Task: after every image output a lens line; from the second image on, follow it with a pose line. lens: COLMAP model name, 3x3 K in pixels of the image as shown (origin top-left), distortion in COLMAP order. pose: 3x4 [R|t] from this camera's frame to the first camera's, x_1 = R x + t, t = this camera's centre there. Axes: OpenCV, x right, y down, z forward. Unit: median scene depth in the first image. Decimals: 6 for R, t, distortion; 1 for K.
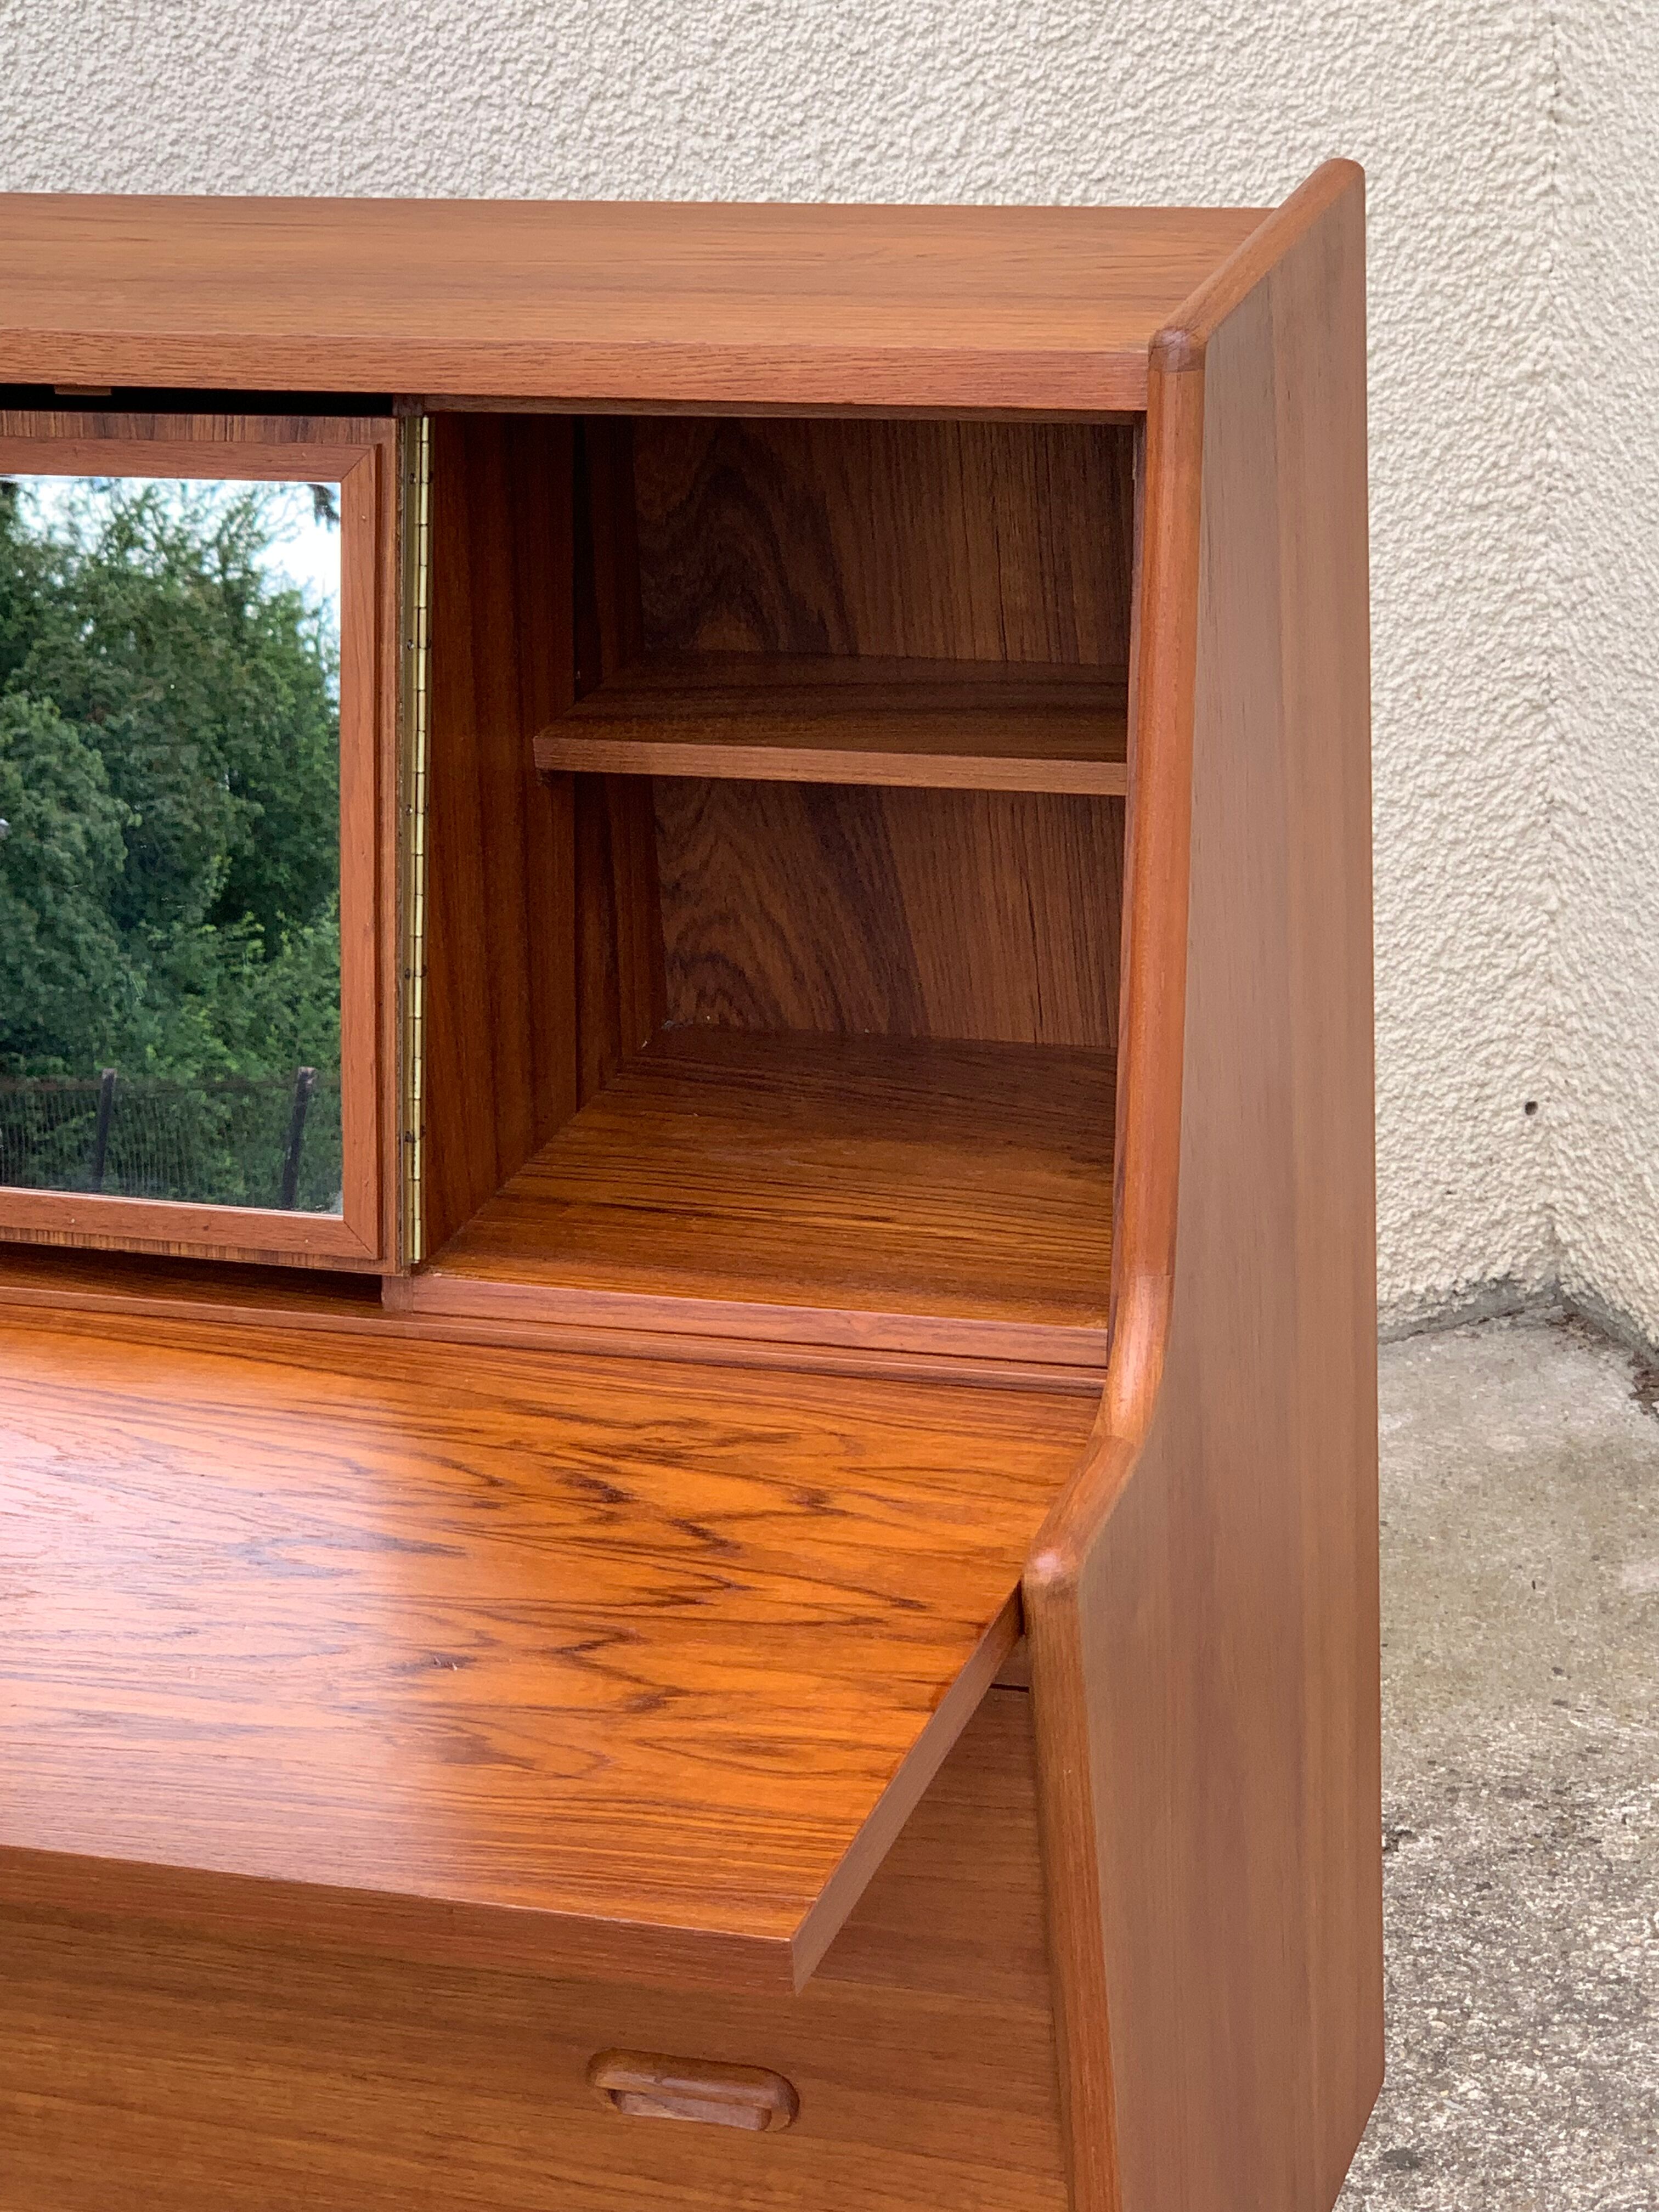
lens RADIAL K [[5100.1, 0, 831.6], [0, 5100.1, 1064.9], [0, 0, 1]] dist [-0.025560, 0.000000]
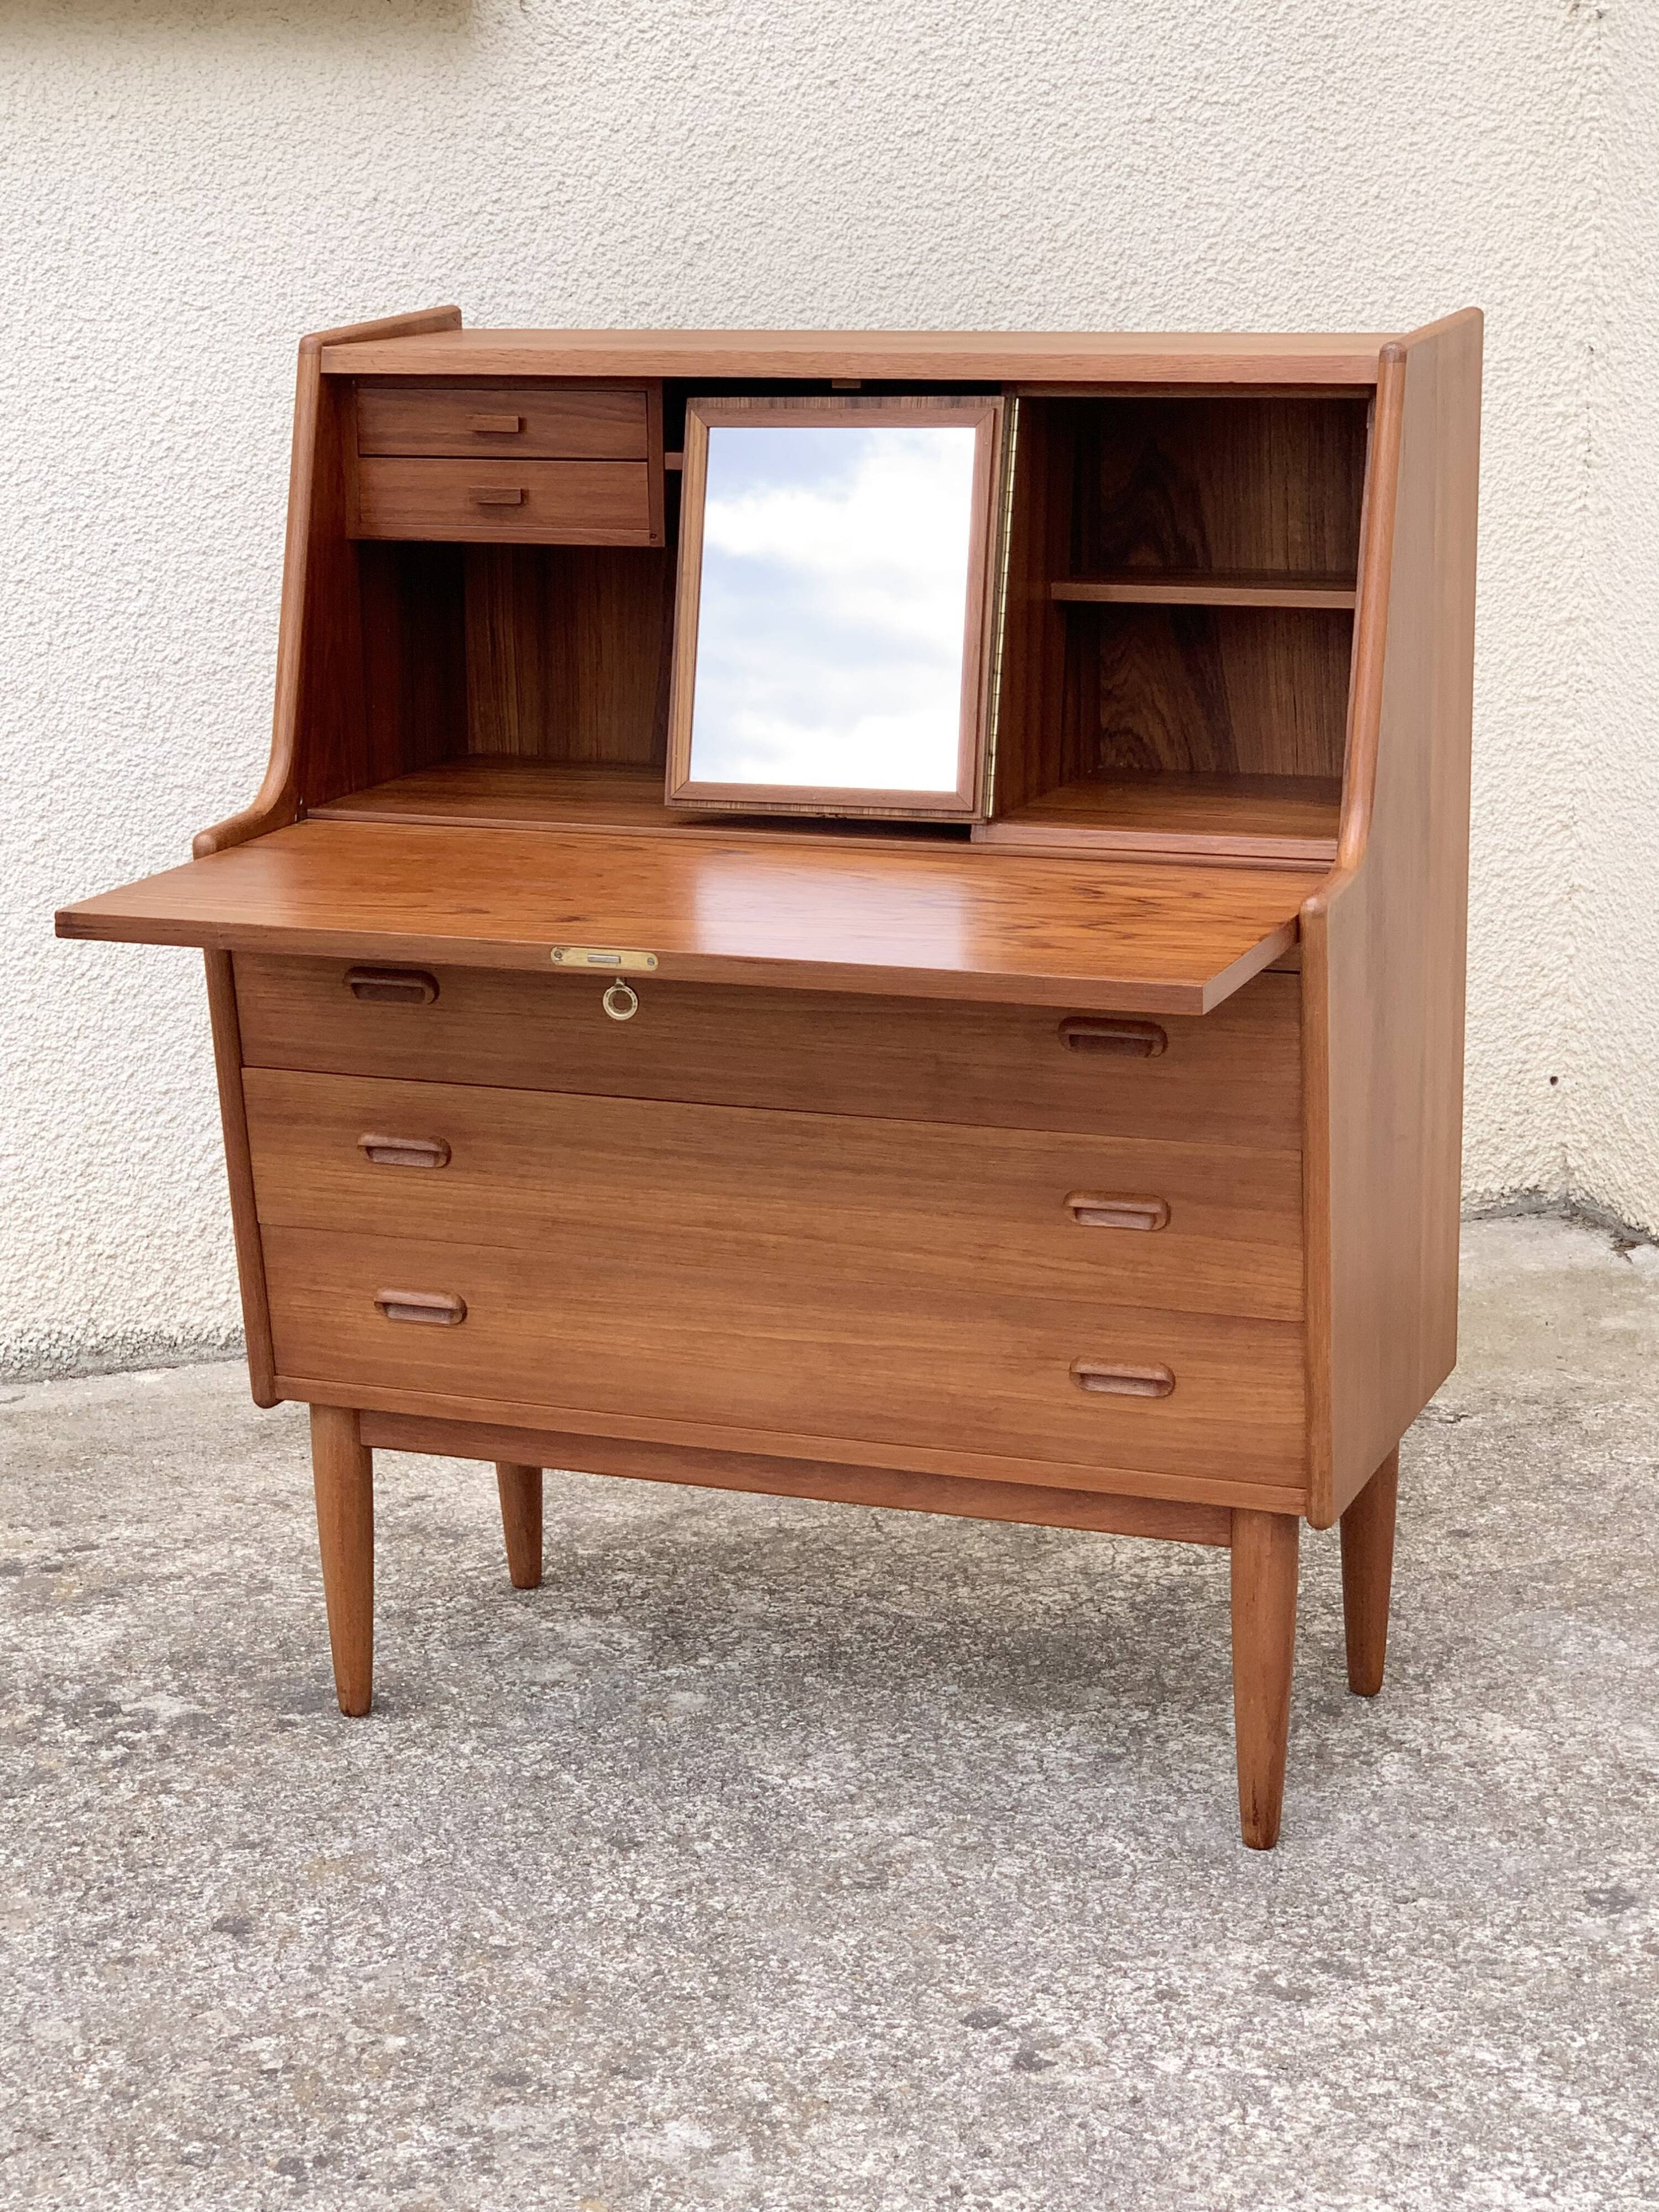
lens RADIAL K [[4214.6, 0, 795.4], [0, 4214.6, 1099.9], [0, 0, 1]] dist [0.040900, 0.000000]
pose [[0.997842, 0.045869, -0.046974, -0.051753], [-0.050911, 0.992350, -0.112472, 0.235190], [0.041456, 0.114621, 0.992544, -0.441634]]
